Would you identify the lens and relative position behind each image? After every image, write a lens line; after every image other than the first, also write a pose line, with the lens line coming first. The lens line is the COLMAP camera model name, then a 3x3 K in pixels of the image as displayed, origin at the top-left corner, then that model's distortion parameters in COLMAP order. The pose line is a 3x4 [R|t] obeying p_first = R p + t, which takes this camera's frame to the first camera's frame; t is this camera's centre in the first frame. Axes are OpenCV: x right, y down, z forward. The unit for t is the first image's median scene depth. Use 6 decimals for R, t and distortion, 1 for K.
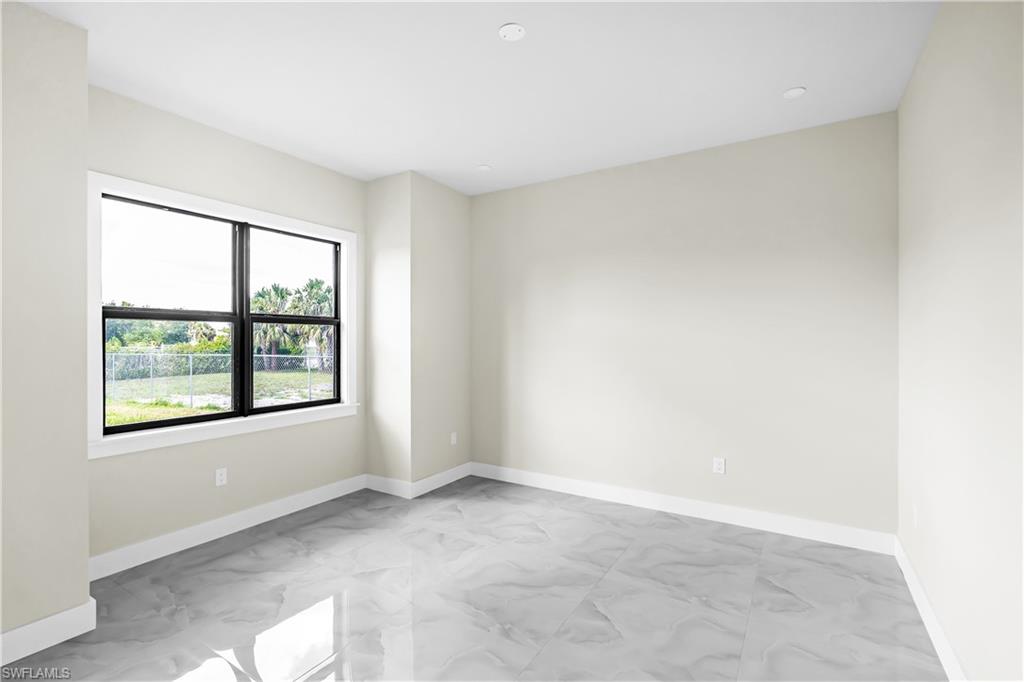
lens RADIAL K [[470.3, 0, 512.0], [0, 470.3, 341.0], [0, 0, 1]] dist [-0.001675, -0.000390]
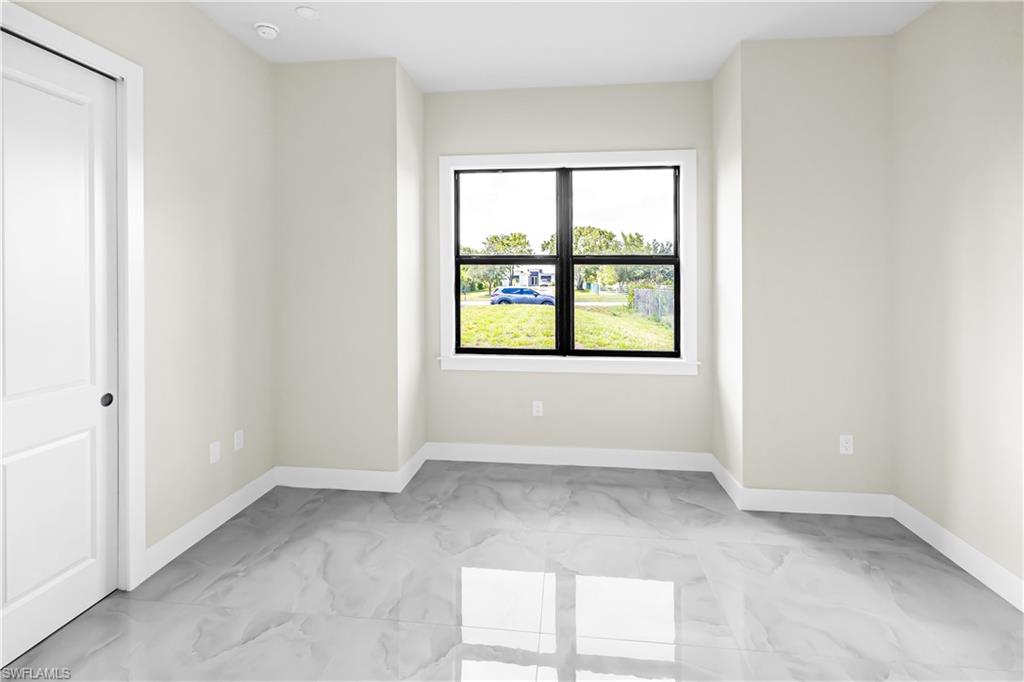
lens RADIAL K [[478.4, 0, 508.6], [0, 478.4, 278.9], [0, 0, 1]] dist [0.000855, 0.000740]
pose [[0.431028, 0.003953, -0.902330, 0.317501], [-0.005531, 0.999983, 0.001739, -0.009344], [0.902322, 0.004242, 0.431043, 0.429687]]
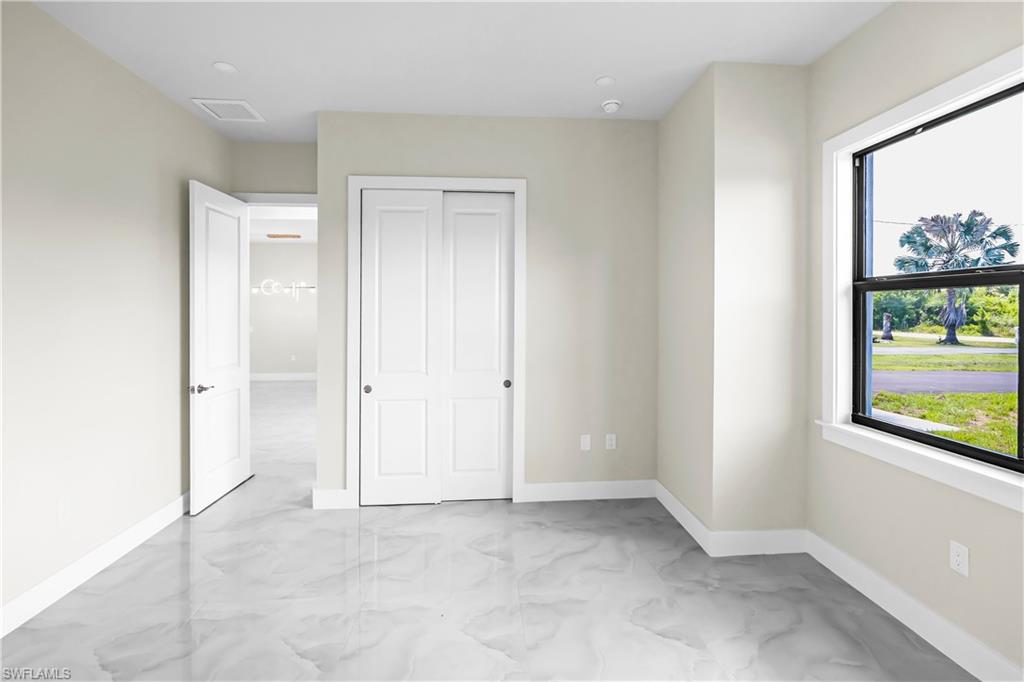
lens RADIAL K [[469.7, 0, 514.5], [0, 469.7, 309.9], [0, 0, 1]] dist [-0.001734, -0.000221]
pose [[-0.800789, 0.004297, -0.598931, 0.146000], [0.001678, 0.999986, 0.004930, -0.016532], [0.598944, 0.002943, -0.800785, 1.047287]]
